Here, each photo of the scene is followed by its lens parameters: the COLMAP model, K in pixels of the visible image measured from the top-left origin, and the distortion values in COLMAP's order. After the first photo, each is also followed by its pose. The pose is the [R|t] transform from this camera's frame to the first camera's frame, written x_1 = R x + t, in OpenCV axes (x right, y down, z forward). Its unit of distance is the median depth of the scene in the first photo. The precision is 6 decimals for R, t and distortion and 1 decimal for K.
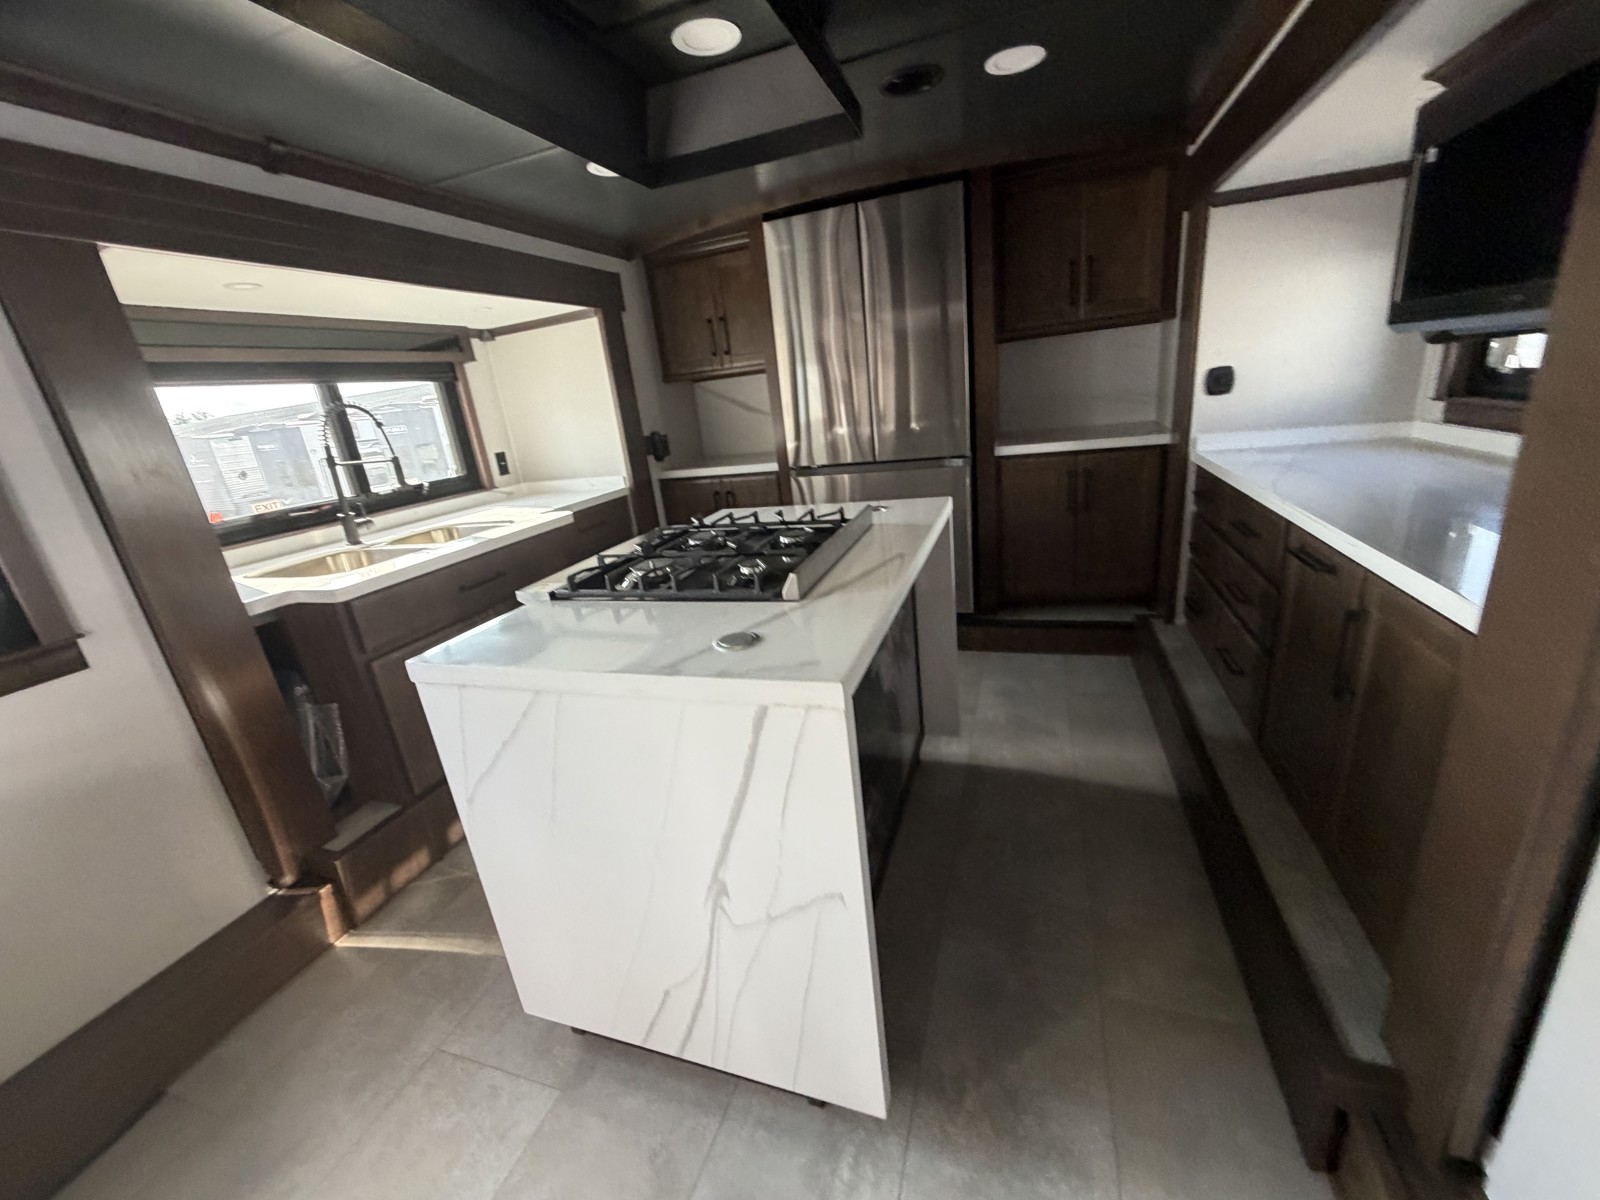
lens RADIAL K [[642.1, 0, 803.0], [0, 642.1, 599.5], [0, 0, 1]] dist [0.000918, 0.000213]
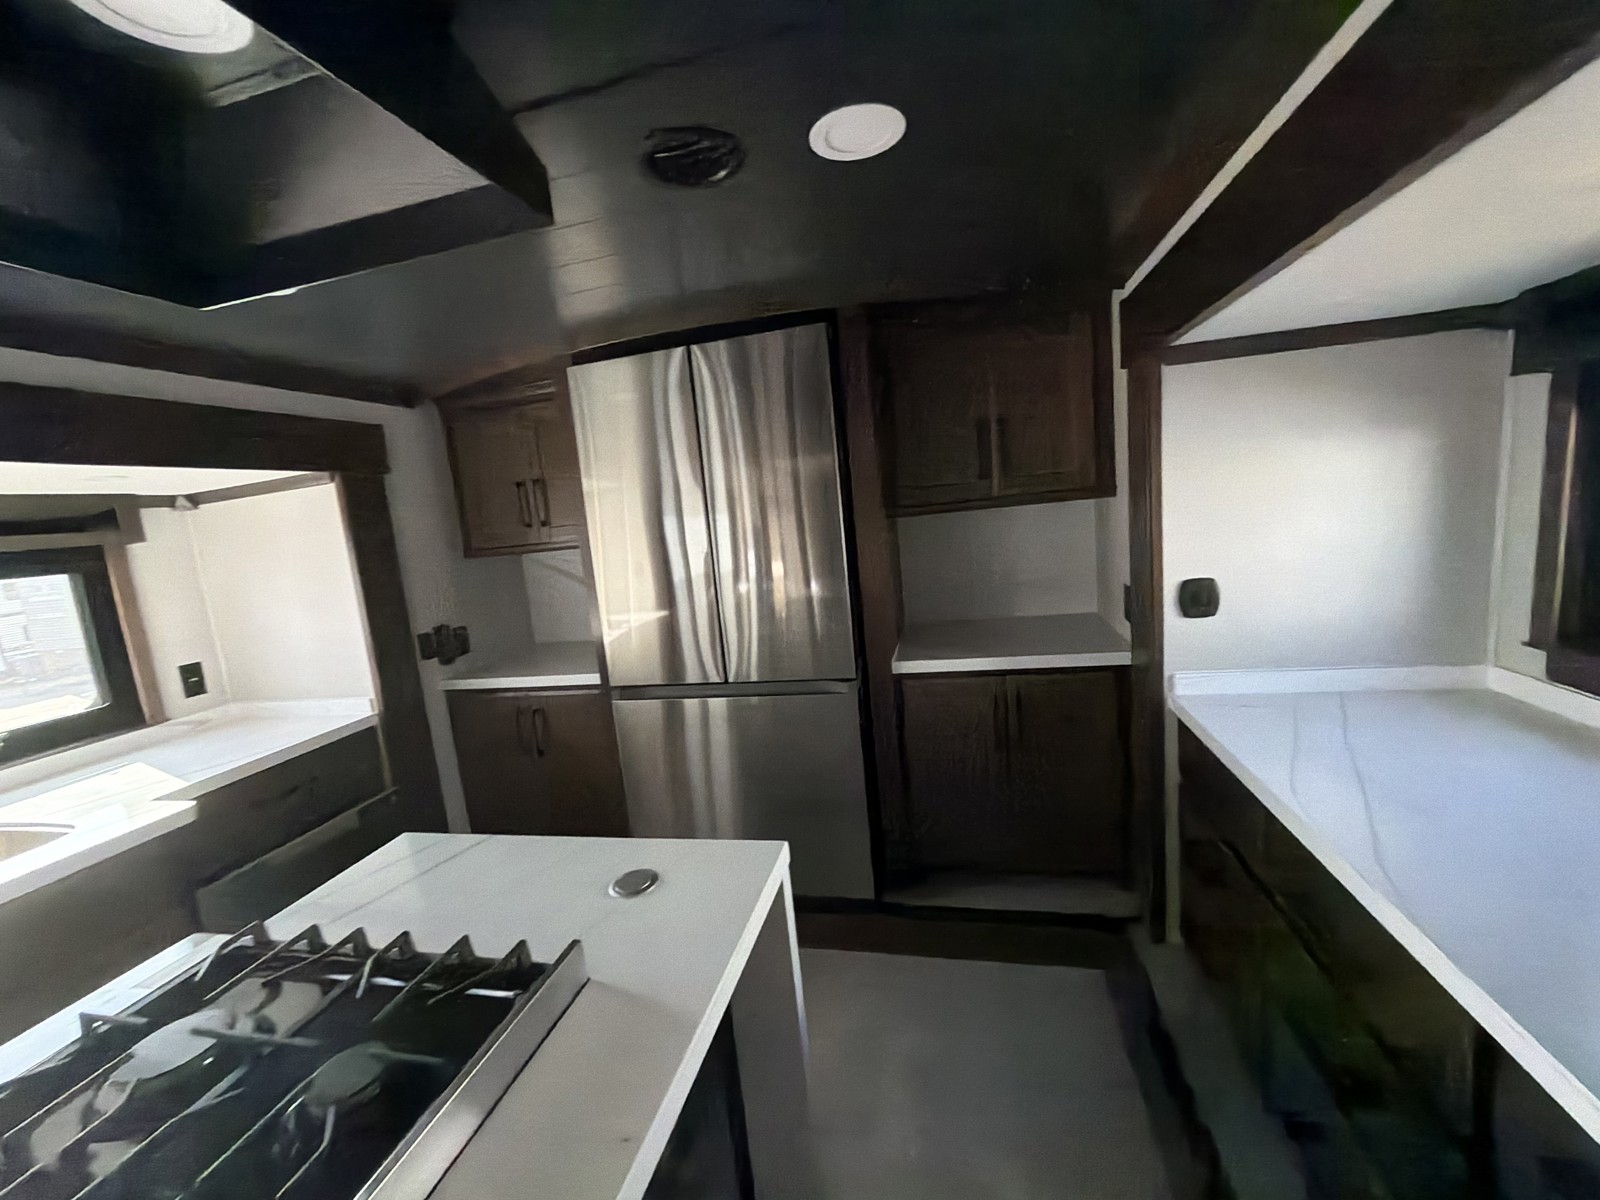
lens RADIAL K [[644.1, 0, 796.6], [0, 644.1, 606.7], [0, 0, 1]] dist [-0.000963, -0.000160]
pose [[0.996341, -0.005129, 0.085316, 0.133244], [0.019817, 0.984857, -0.172230, -0.180255], [-0.083141, 0.173290, 0.981355, 0.296132]]
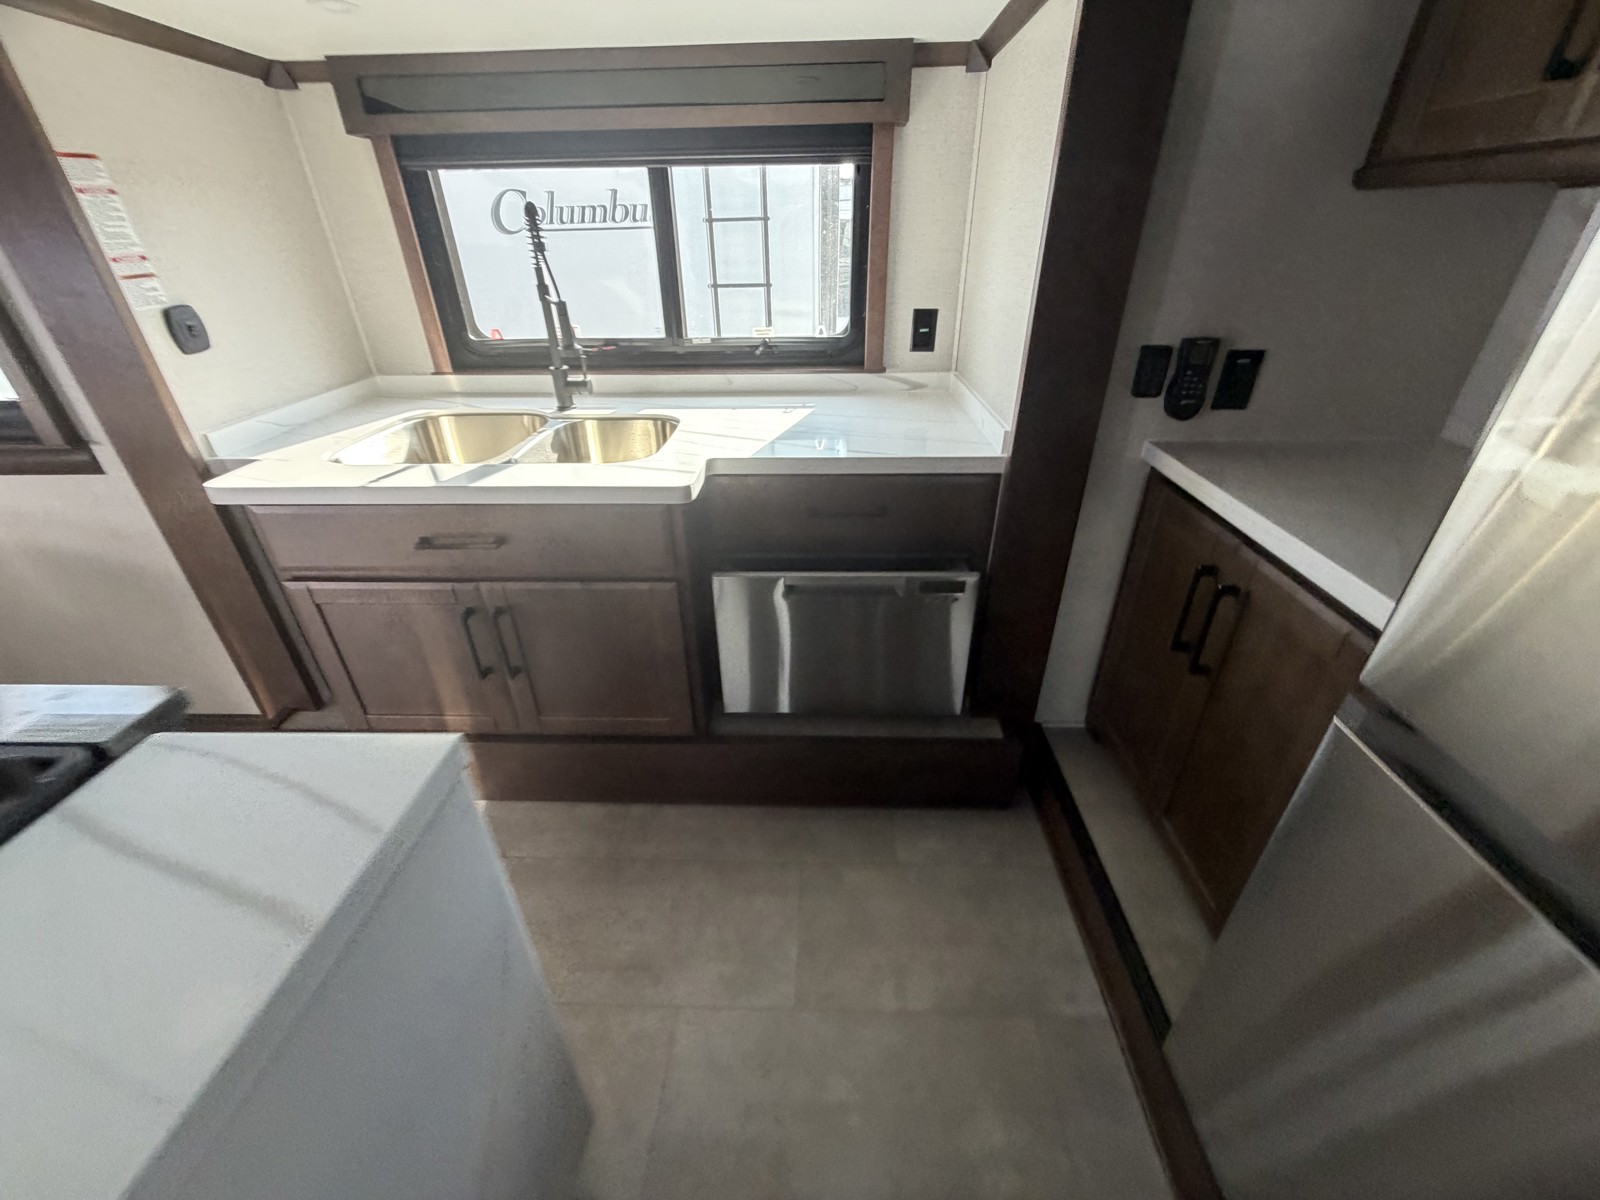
lens RADIAL K [[650.3, 0, 800.0], [0, 650.3, 600.0], [0, 0, 1]] dist [0.000744, -0.000137]
pose [[0.280469, 0.568155, -0.773652, 0.088096], [-0.314722, 0.815878, 0.485070, -0.299222], [0.906800, 0.107438, 0.407640, 0.796629]]
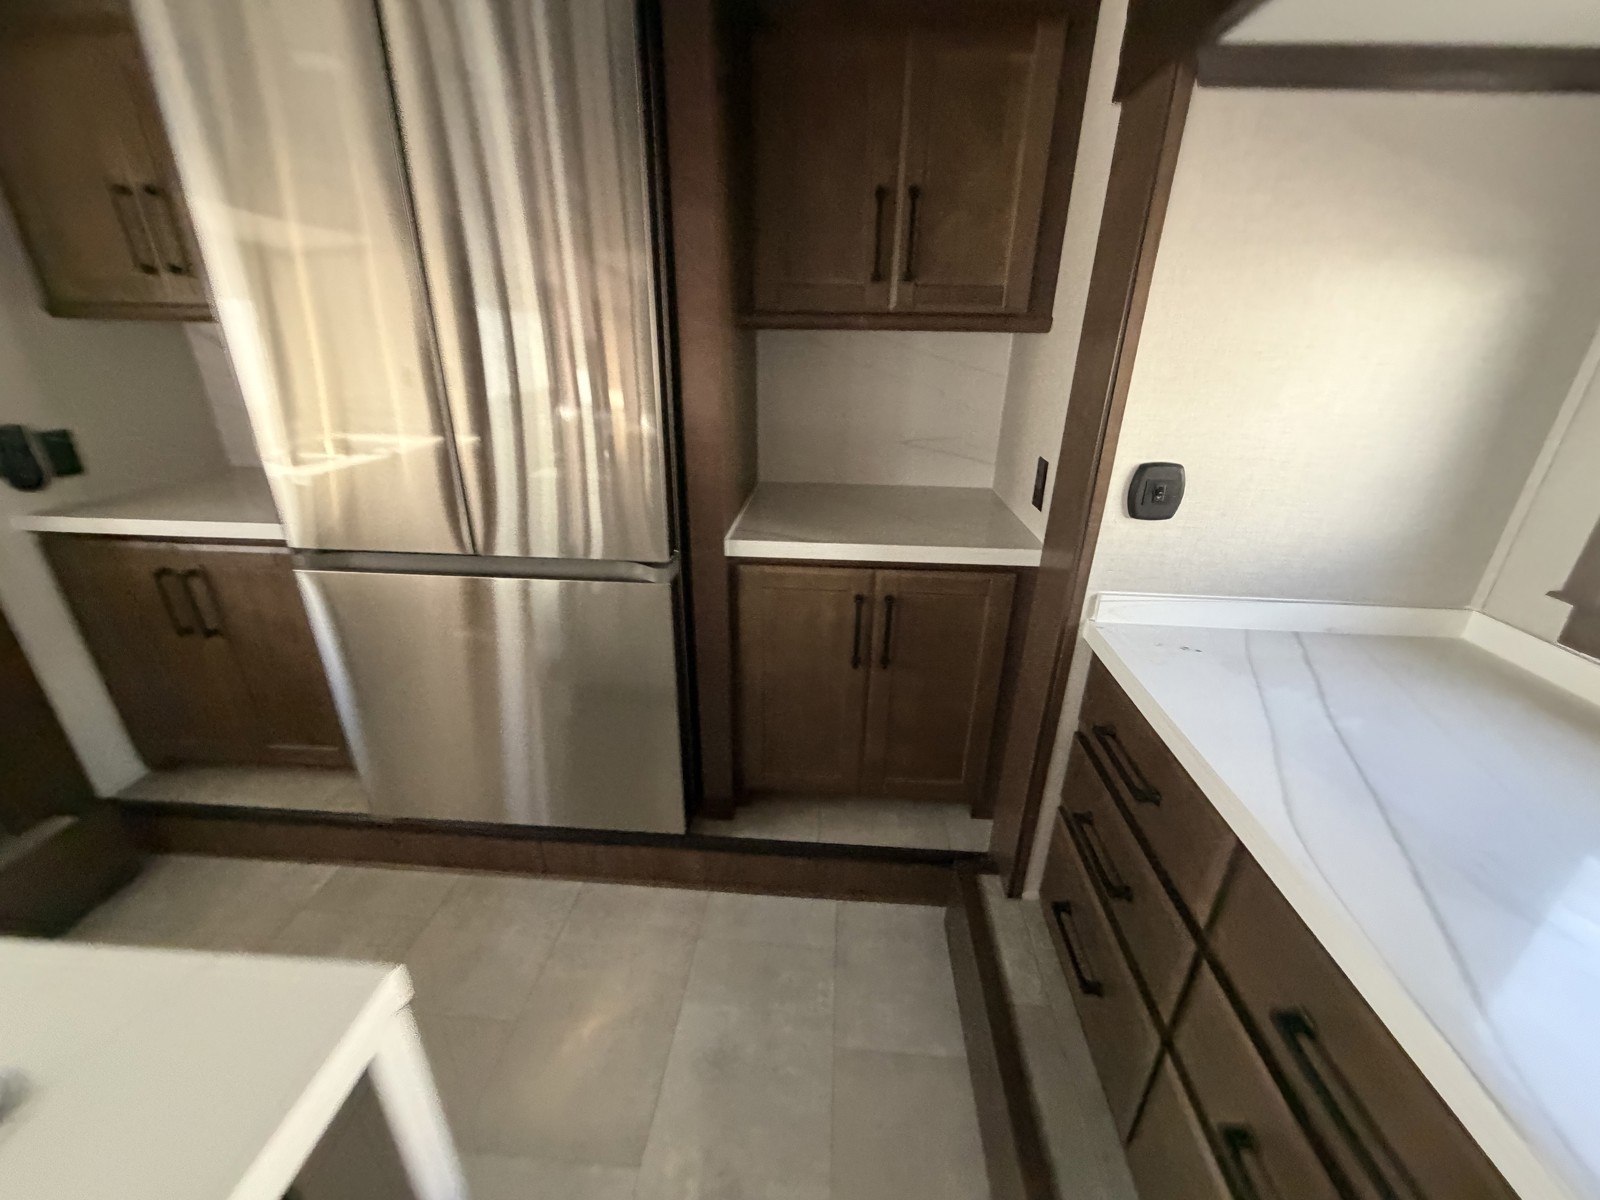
lens RADIAL K [[633.3, 0, 800.0], [0, 633.3, 600.0], [0, 0, 1]] dist [-0.000065, 0.000089]
pose [[0.960253, 0.016225, 0.278660, 0.217911], [-0.035153, 0.997390, 0.063062, -0.227881], [-0.276910, -0.070351, 0.958317, 0.501625]]
